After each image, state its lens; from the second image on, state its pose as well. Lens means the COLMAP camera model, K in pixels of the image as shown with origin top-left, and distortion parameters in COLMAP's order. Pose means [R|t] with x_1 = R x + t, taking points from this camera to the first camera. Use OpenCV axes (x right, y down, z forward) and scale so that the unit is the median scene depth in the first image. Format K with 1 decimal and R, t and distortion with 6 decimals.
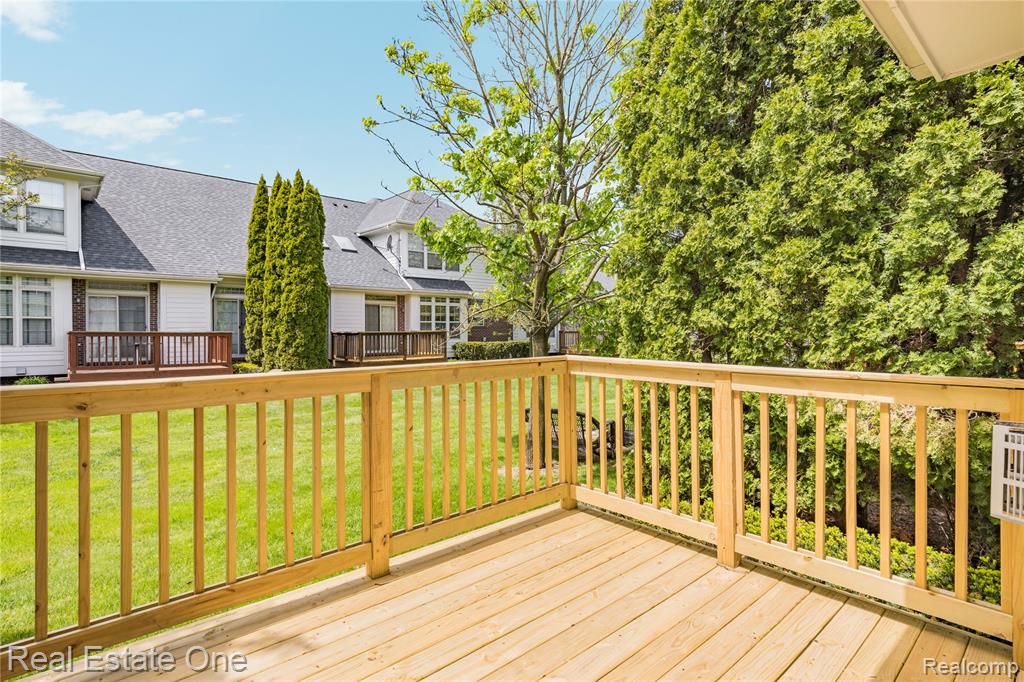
lens RADIAL K [[501.2, 0, 518.0], [0, 501.2, 339.2], [0, 0, 1]] dist [-0.006806, 0.000504]
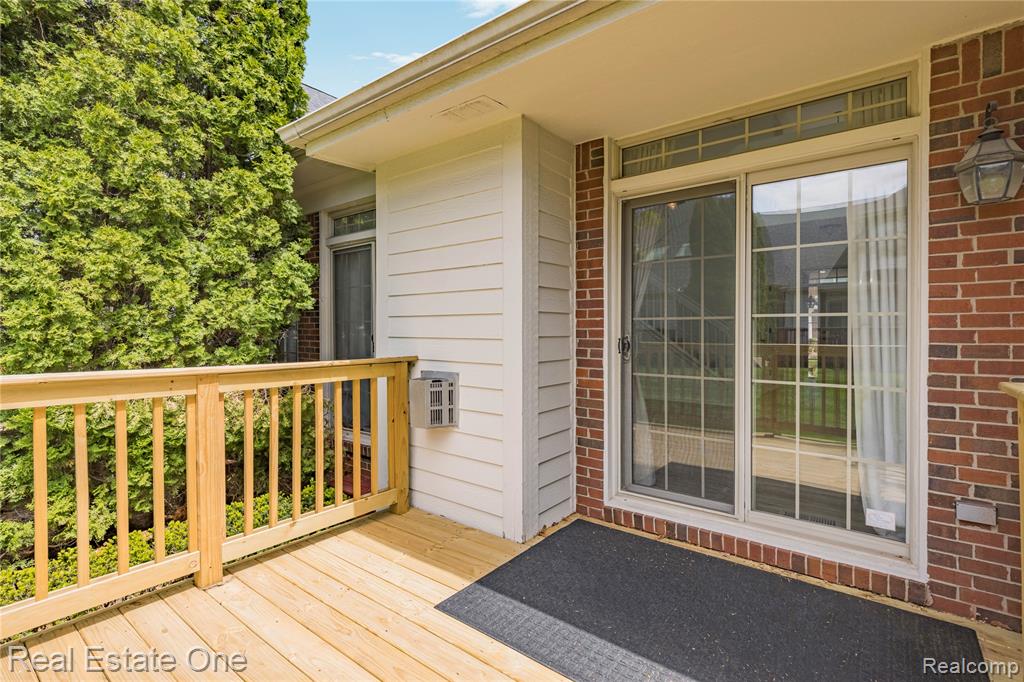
lens RADIAL K [[450.2, 0, 520.5], [0, 450.2, 330.9], [0, 0, 1]] dist [0.001382, -0.000710]
pose [[-0.153036, -0.000562, 0.988221, -0.388132], [0.007401, 0.999971, 0.001715, -0.012345], [-0.988193, 0.007577, -0.153027, 0.436257]]
